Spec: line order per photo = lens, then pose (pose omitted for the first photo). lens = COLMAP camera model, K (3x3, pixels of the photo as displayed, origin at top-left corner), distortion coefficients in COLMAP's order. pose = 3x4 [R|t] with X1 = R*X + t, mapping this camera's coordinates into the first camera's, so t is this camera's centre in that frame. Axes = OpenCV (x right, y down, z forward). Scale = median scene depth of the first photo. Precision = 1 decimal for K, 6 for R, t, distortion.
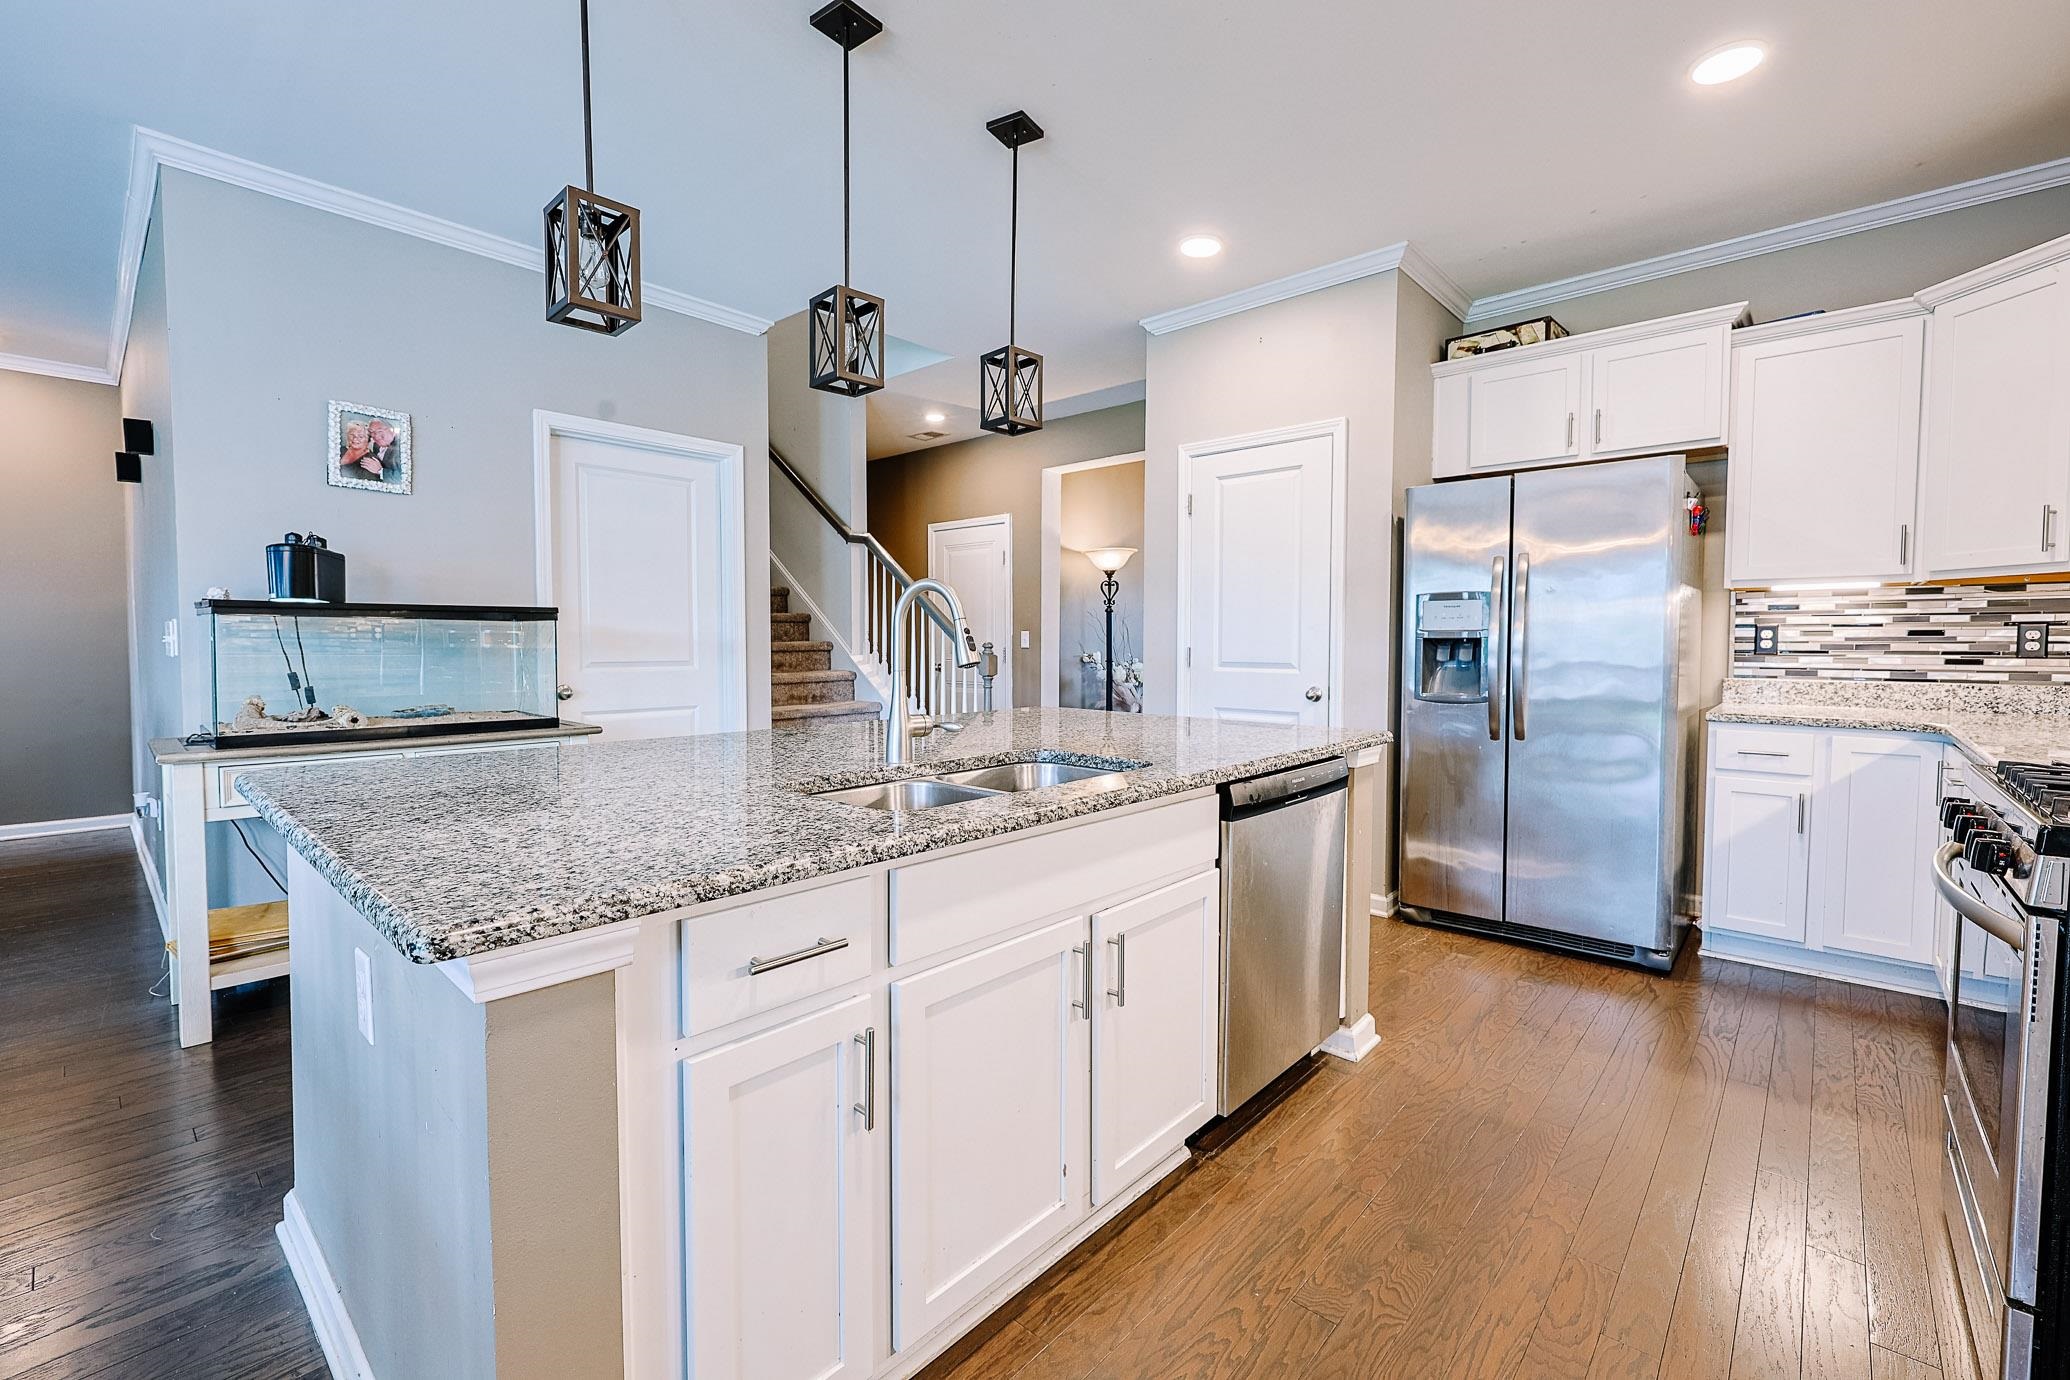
lens RADIAL K [[899.5, 0, 1053.7], [0, 899.5, 679.9], [0, 0, 1]] dist [0.002682, 0.000324]
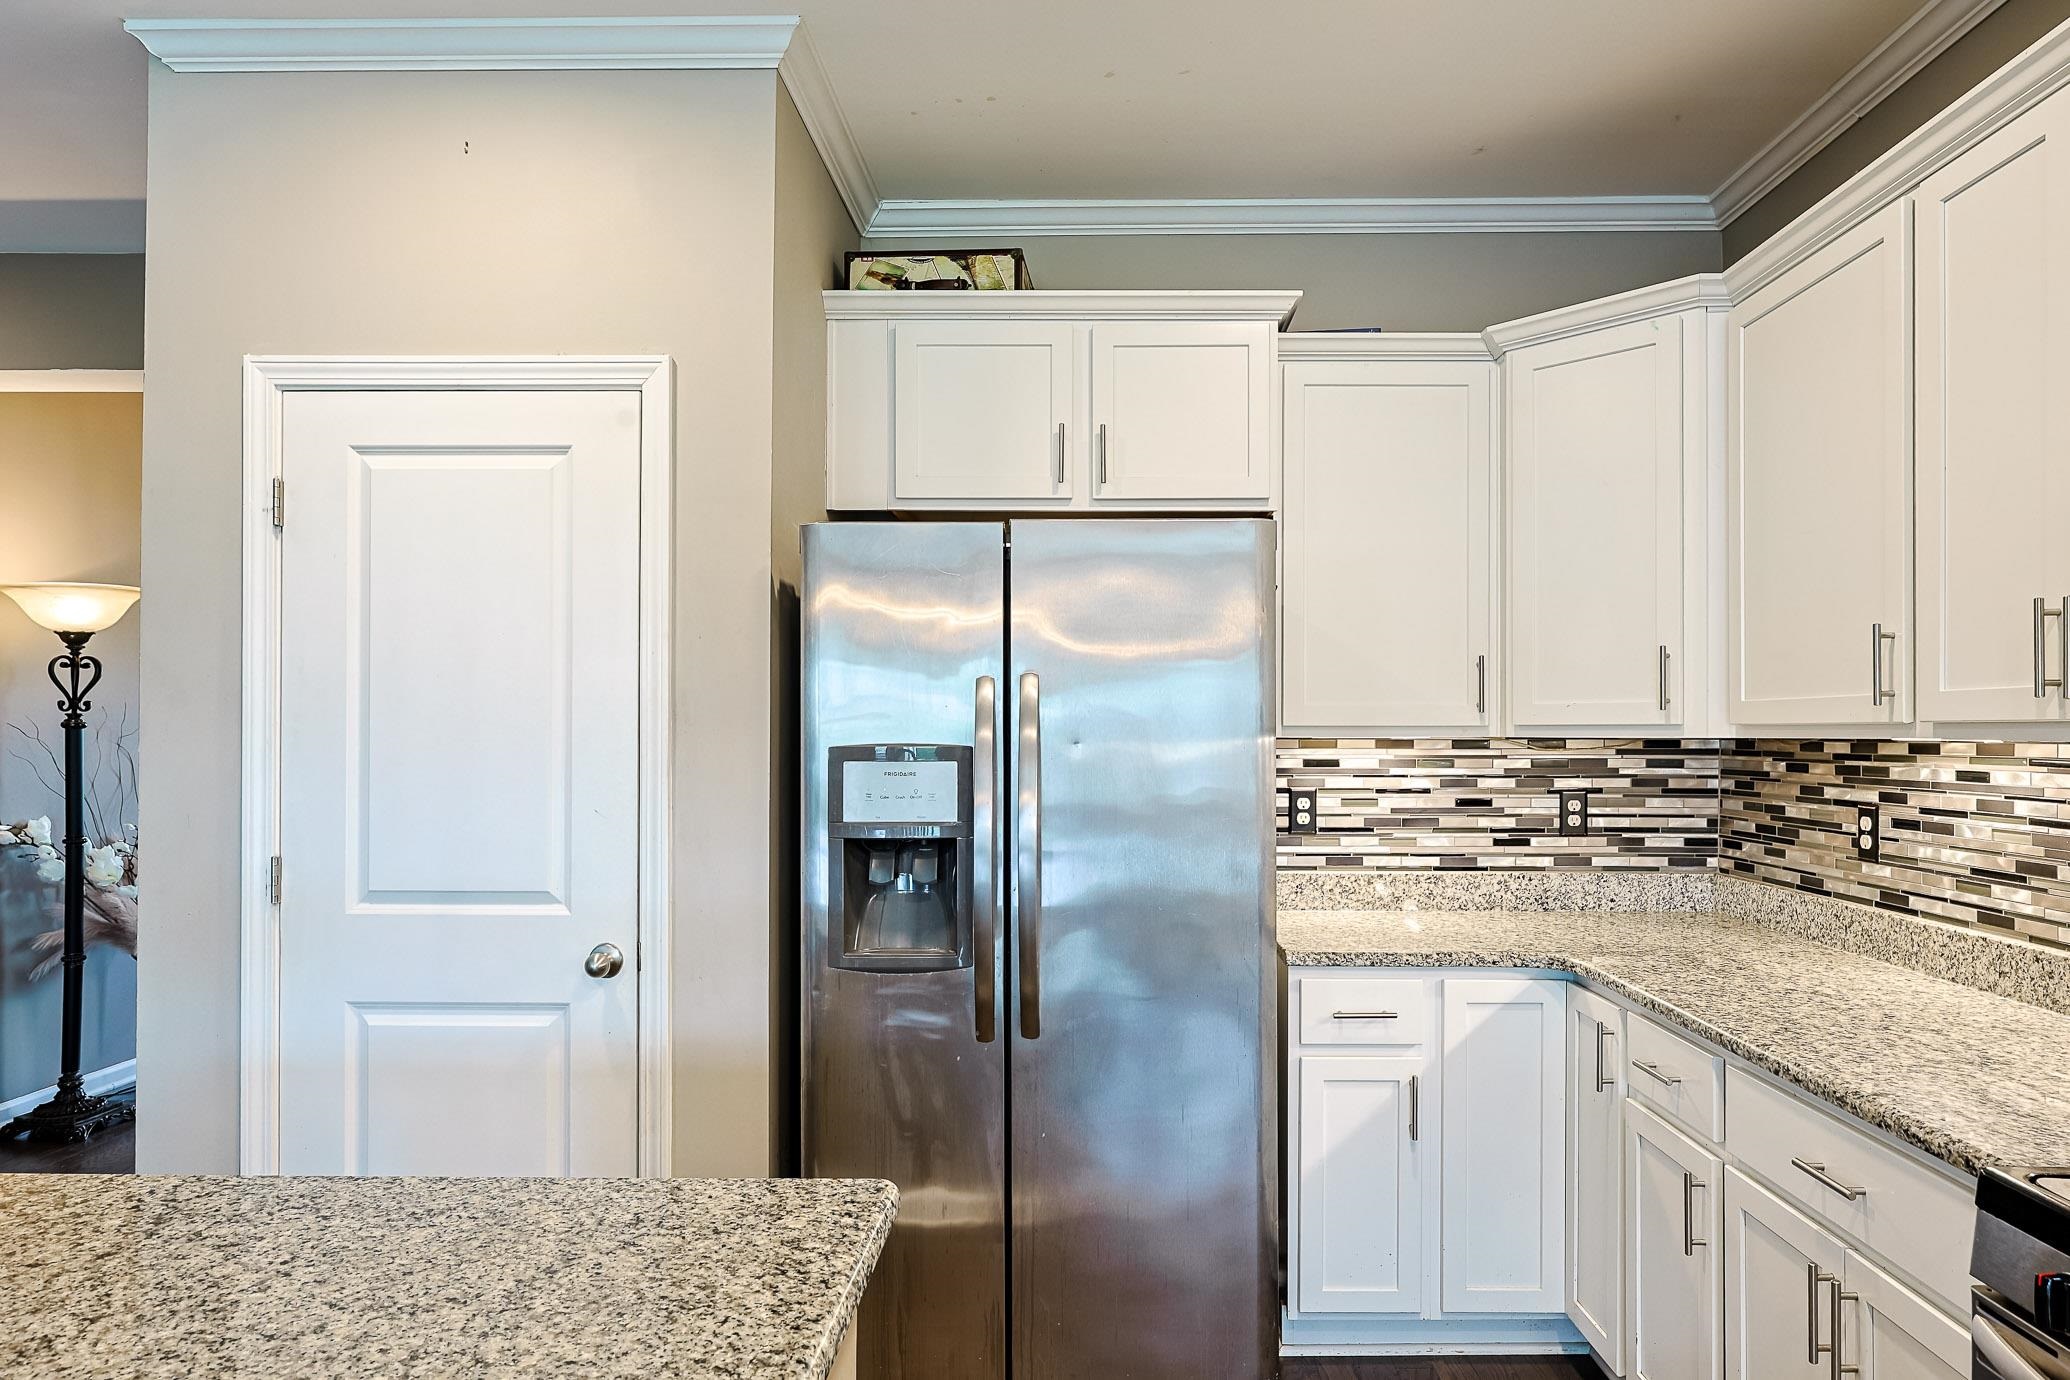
lens RADIAL K [[1226.0, 0, 1065.8], [0, 1226.0, 725.6], [0, 0, 1]] dist [-0.001218, -0.000159]
pose [[0.759408, 0.001017, 0.650614, 0.076312], [0.025412, 0.999189, -0.031224, -0.085187], [-0.650118, 0.040245, 0.758767, 0.435519]]
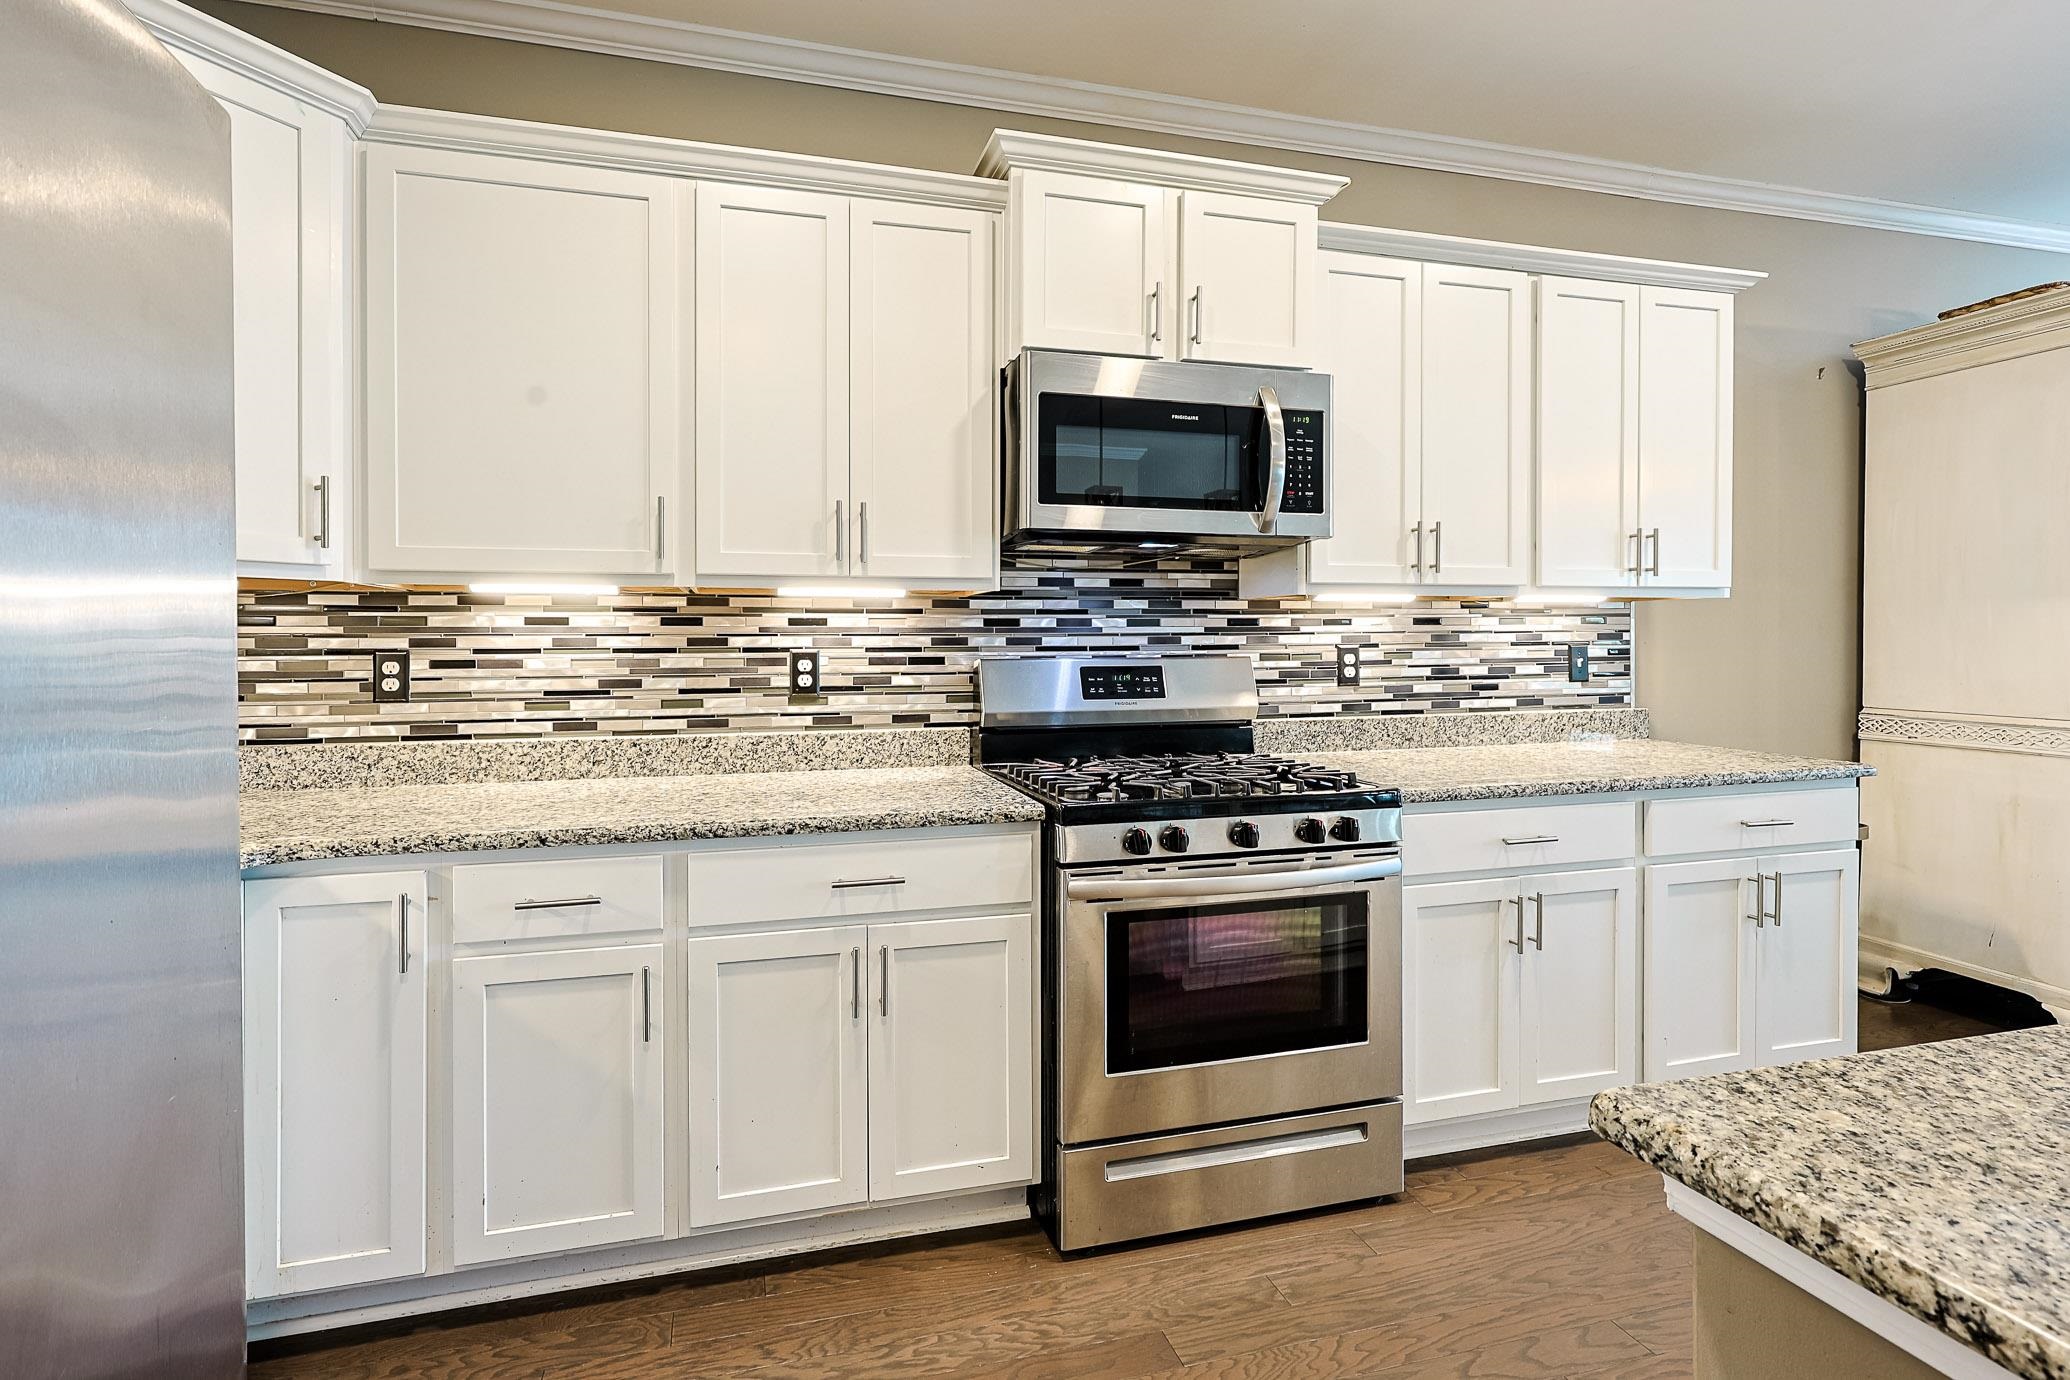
lens RADIAL K [[899.5, 0, 970.2], [0, 899.5, 642.6], [0, 0, 1]] dist [0.002682, 0.000324]
pose [[-0.811462, -0.007494, 0.584357, 0.261786], [0.016843, 0.999203, 0.036202, -0.068997], [-0.584163, 0.039219, -0.810689, 0.955404]]
